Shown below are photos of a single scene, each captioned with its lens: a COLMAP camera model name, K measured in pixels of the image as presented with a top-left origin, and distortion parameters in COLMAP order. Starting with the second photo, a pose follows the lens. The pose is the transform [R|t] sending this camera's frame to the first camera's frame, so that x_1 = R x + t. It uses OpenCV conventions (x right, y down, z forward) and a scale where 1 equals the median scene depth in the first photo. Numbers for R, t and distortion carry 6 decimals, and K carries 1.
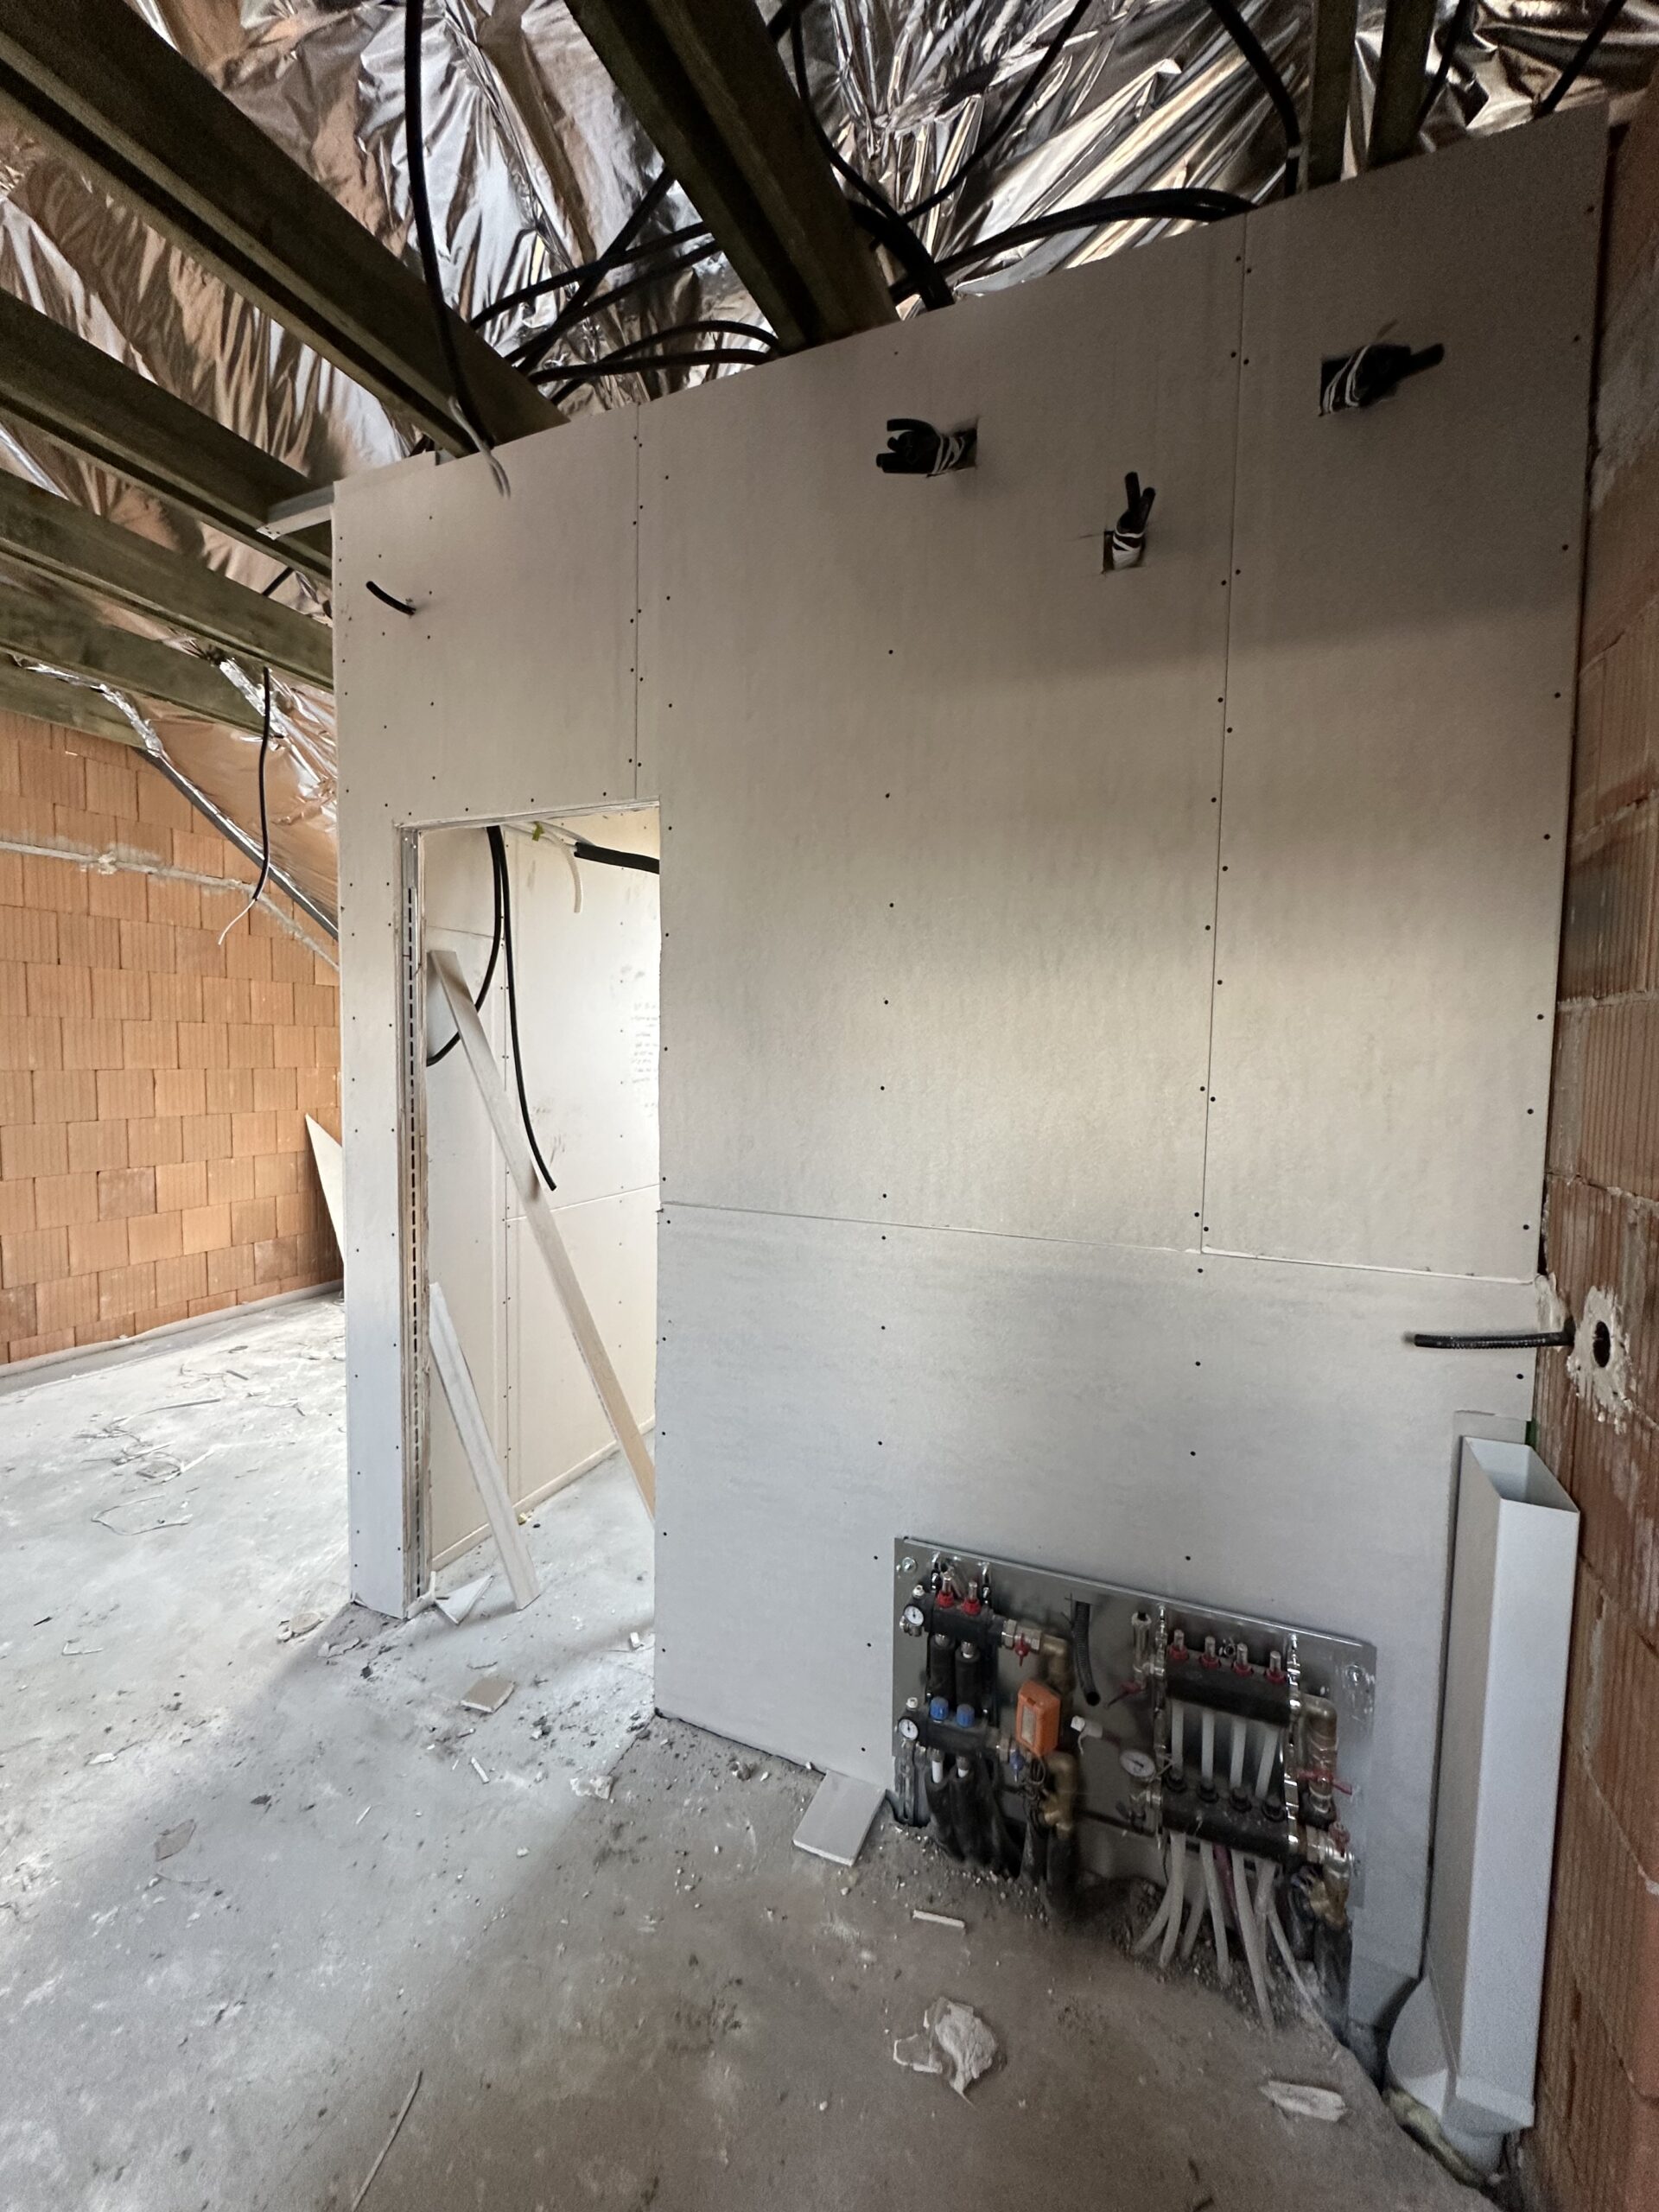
lens RADIAL K [[892.3, 0, 829.5], [0, 892.3, 1106.0], [0, 0, 1]] dist [-0.001415, 0.000090]
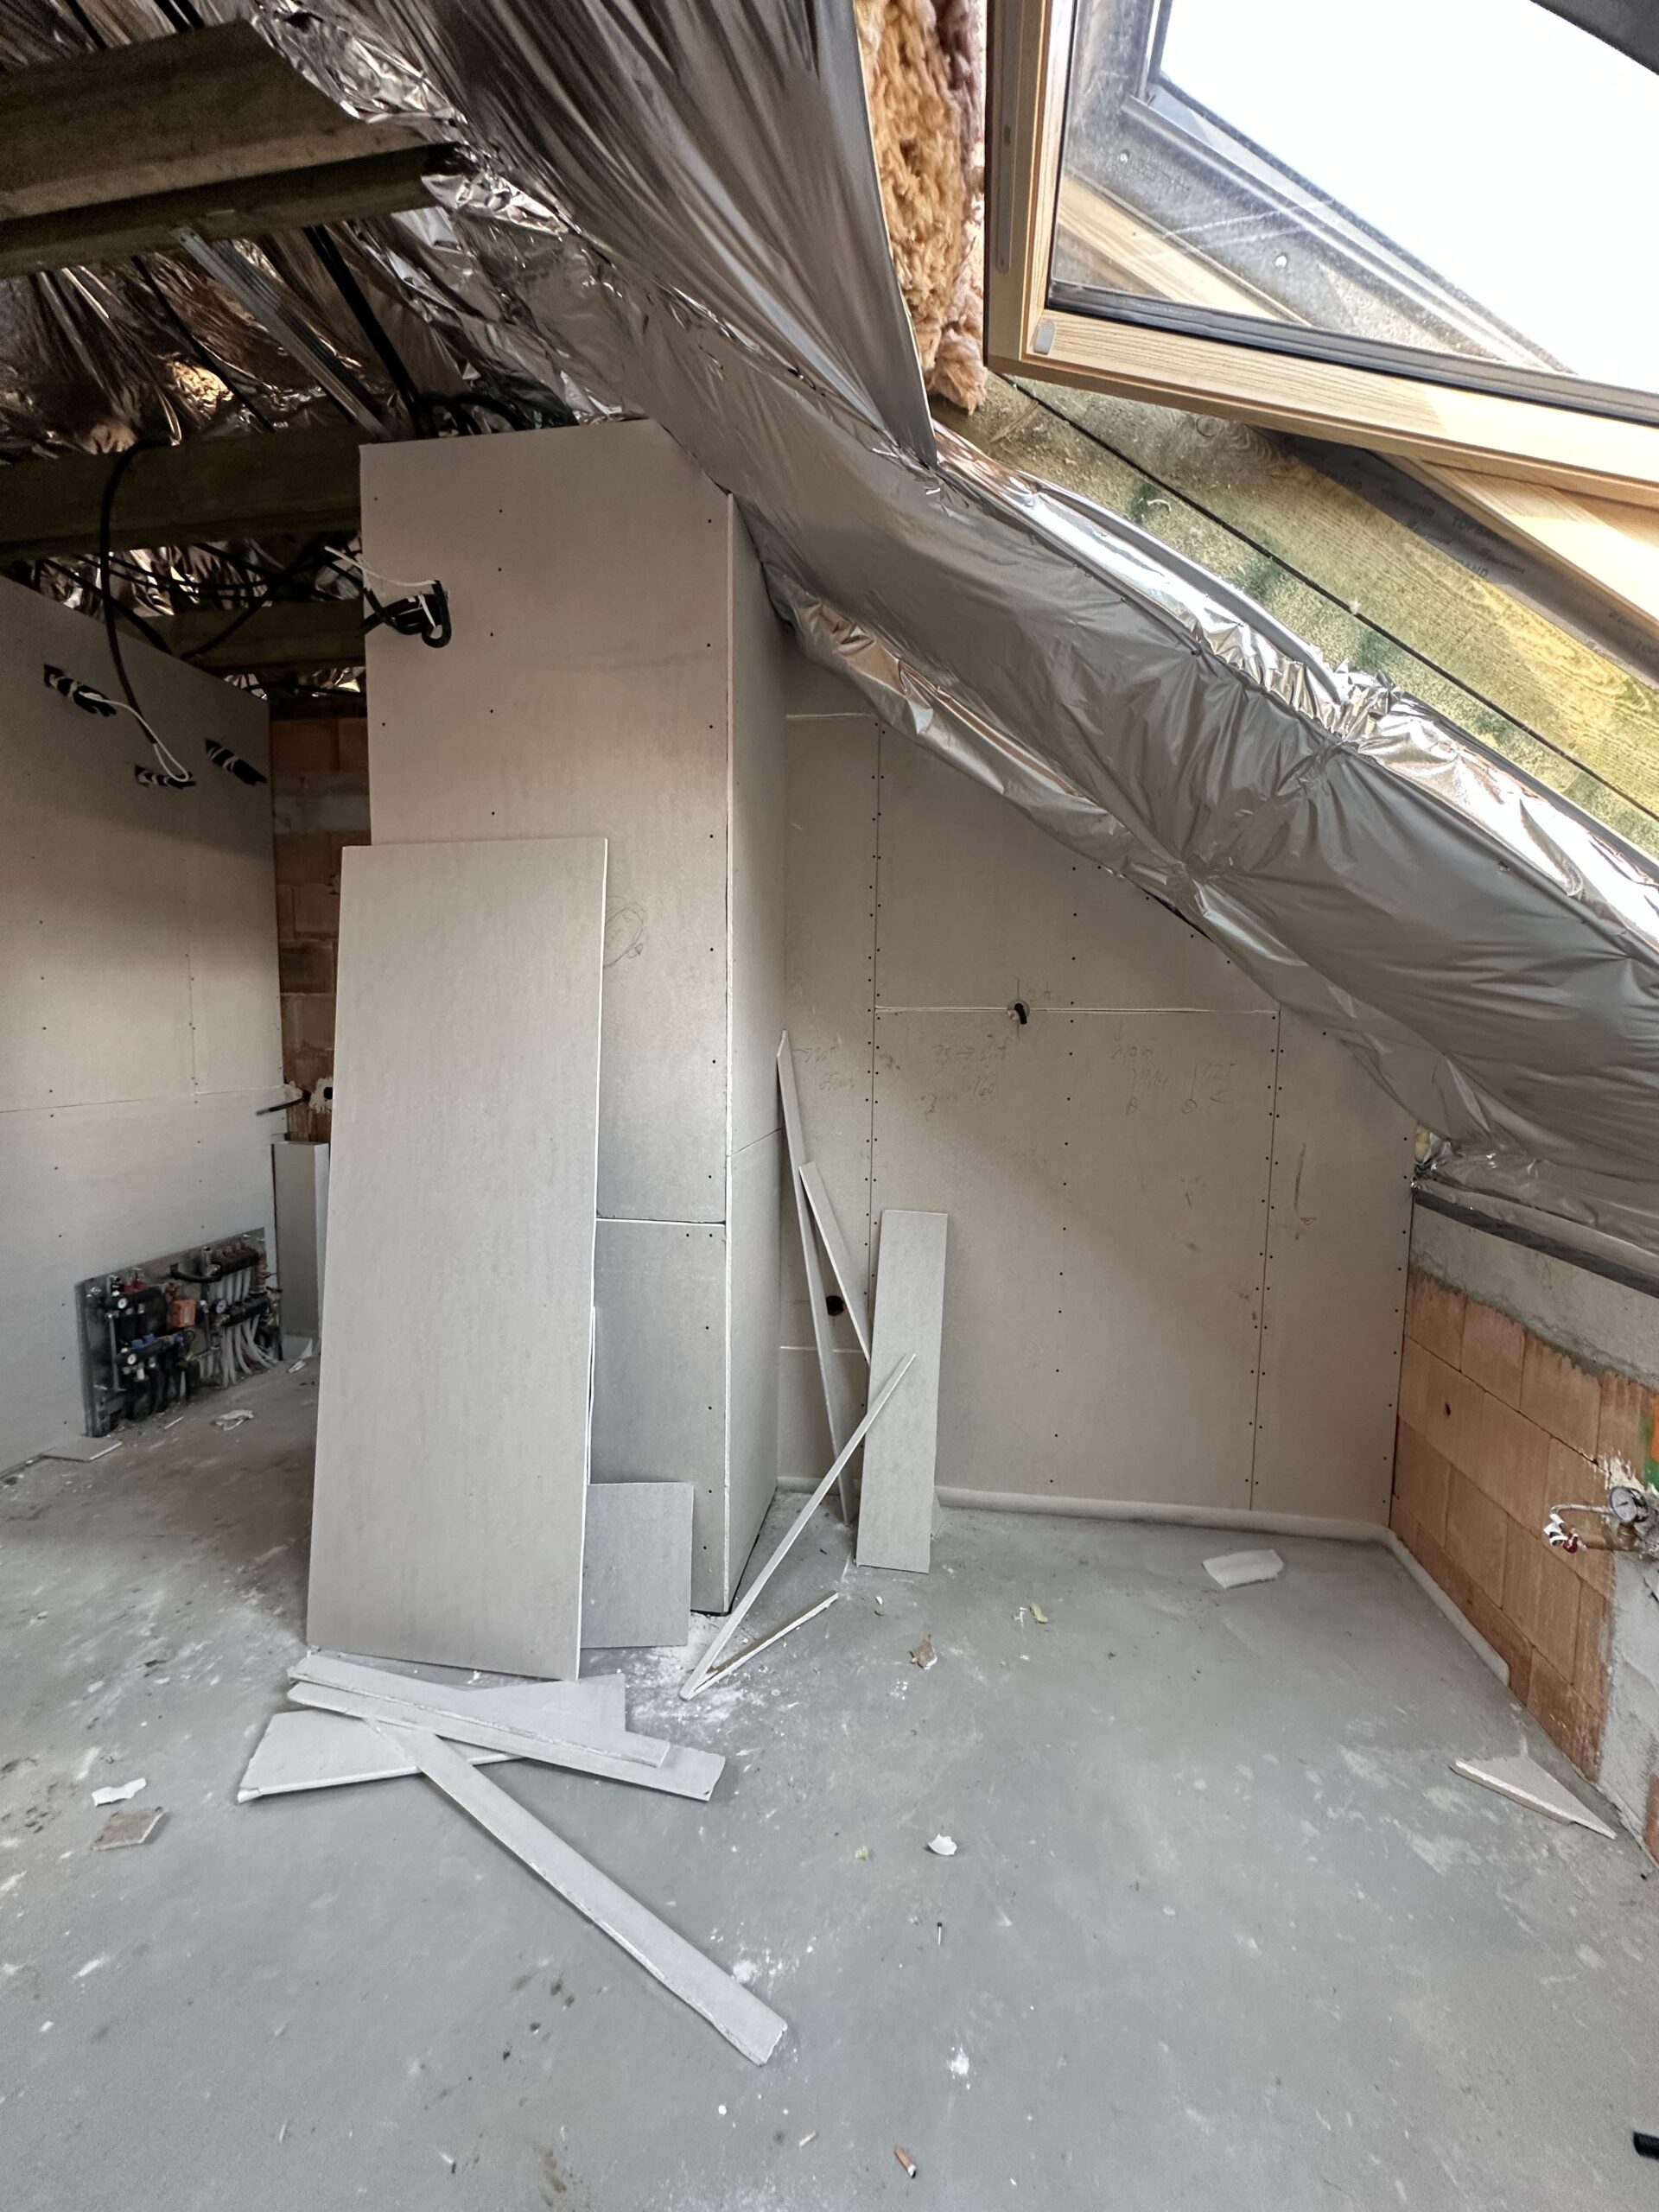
lens RADIAL K [[883.4, 0, 830.3], [0, 883.4, 1104.9], [0, 0, 1]] dist [-0.004146, 0.000708]
pose [[-0.248120, -0.106222, 0.962888, -1.935509], [0.044194, 0.991694, 0.120787, -0.013165], [-0.967721, 0.072524, -0.241365, -0.045414]]
